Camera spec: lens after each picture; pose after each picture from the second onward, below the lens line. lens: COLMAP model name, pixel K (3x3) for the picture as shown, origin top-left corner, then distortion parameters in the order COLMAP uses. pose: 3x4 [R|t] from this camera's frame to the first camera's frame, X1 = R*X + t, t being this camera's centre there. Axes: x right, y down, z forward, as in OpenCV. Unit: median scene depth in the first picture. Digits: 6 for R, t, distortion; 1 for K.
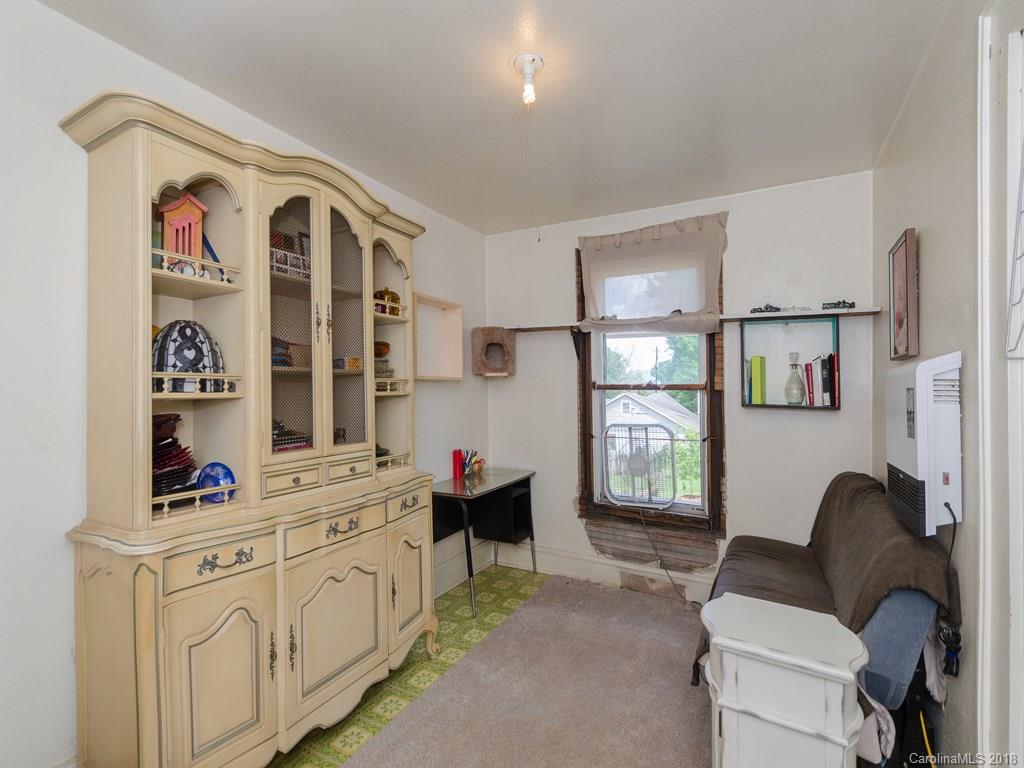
lens RADIAL K [[447.5, 0, 503.4], [0, 447.5, 388.7], [0, 0, 1]] dist [0.005739, -0.003819]
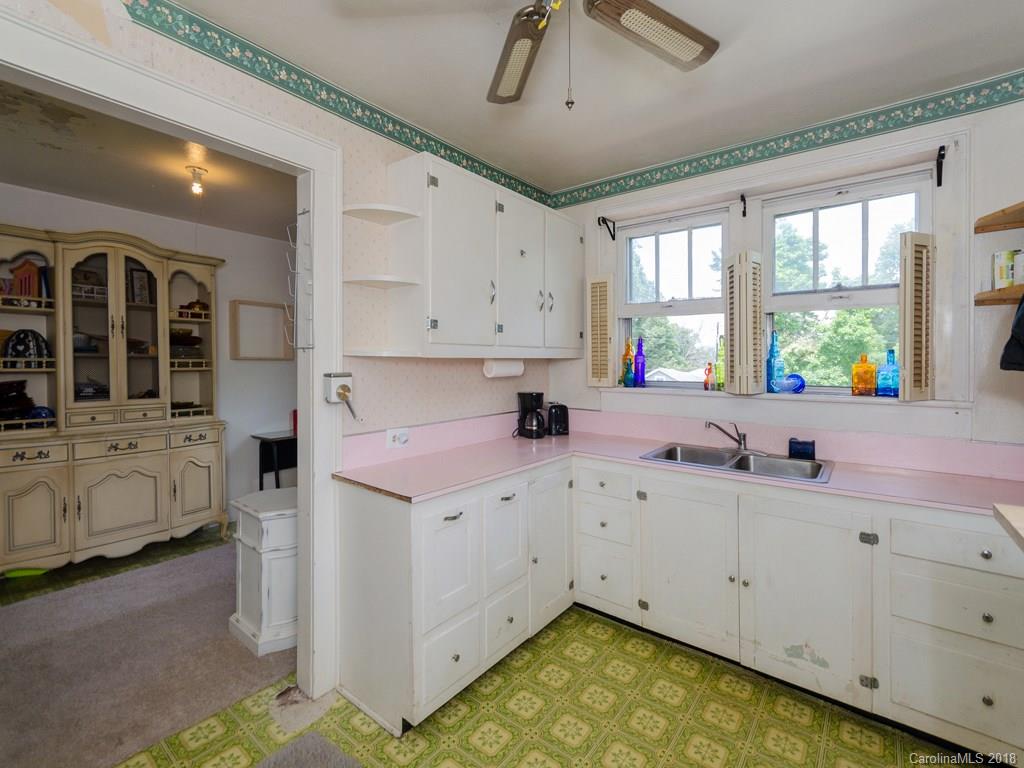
lens RADIAL K [[447.5, 0, 521.5], [0, 447.5, 375.5], [0, 0, 1]] dist [0.005739, -0.003819]
pose [[0.983238, 0.006768, -0.182204, 1.464032], [-0.000812, 0.999464, 0.032741, -0.021005], [0.182327, -0.032044, 0.982716, -0.403215]]
